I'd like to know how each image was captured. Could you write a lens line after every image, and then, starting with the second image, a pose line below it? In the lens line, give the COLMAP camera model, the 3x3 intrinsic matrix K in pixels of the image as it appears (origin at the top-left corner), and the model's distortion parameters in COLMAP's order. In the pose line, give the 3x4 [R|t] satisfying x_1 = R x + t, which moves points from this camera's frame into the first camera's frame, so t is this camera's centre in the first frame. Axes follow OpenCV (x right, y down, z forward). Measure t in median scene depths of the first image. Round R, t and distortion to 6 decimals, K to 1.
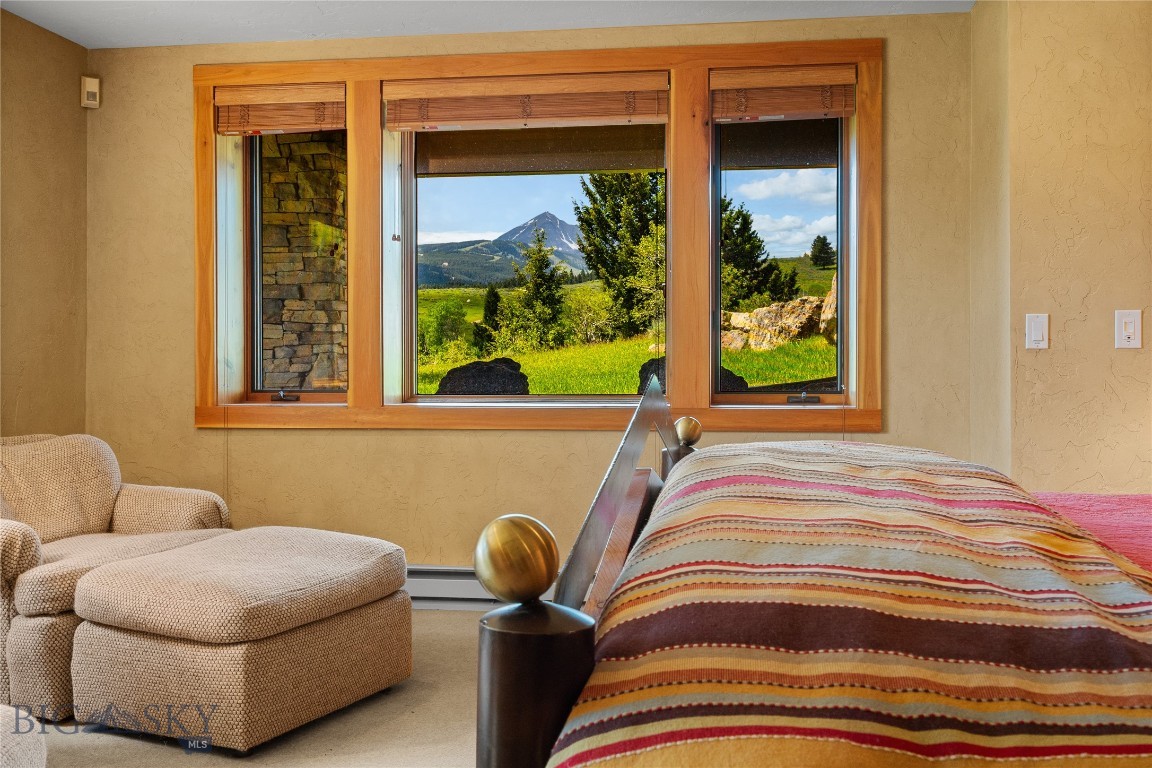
lens RADIAL K [[1136.6, 0, 577.2], [0, 1136.6, 383.2], [0, 0, 1]] dist [-0.002700, 0.000000]
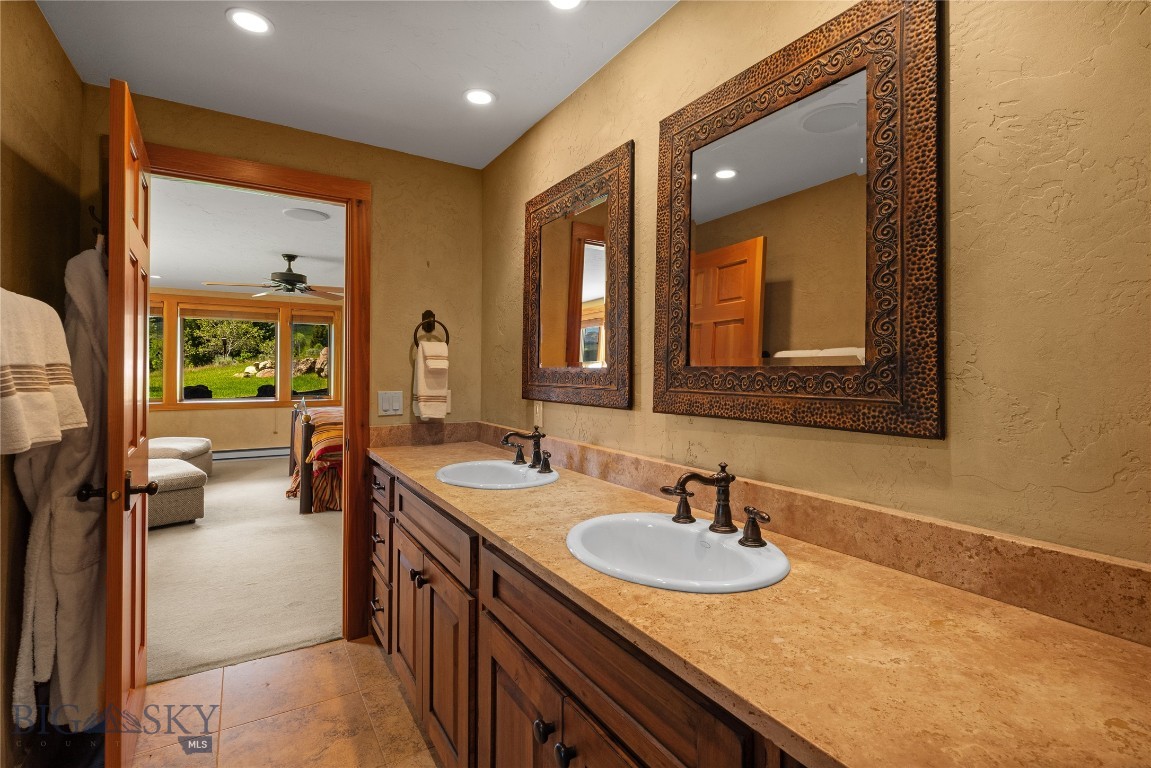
lens RADIAL K [[532.0, 0, 579.0], [0, 532.0, 382.4], [0, 0, 1]] dist [-0.000418, -0.000067]
pose [[0.768910, -0.001252, 0.639356, -0.120518], [0.001855, 0.999998, -0.000273, -0.016350], [-0.639354, 0.001396, 0.768911, -0.411594]]
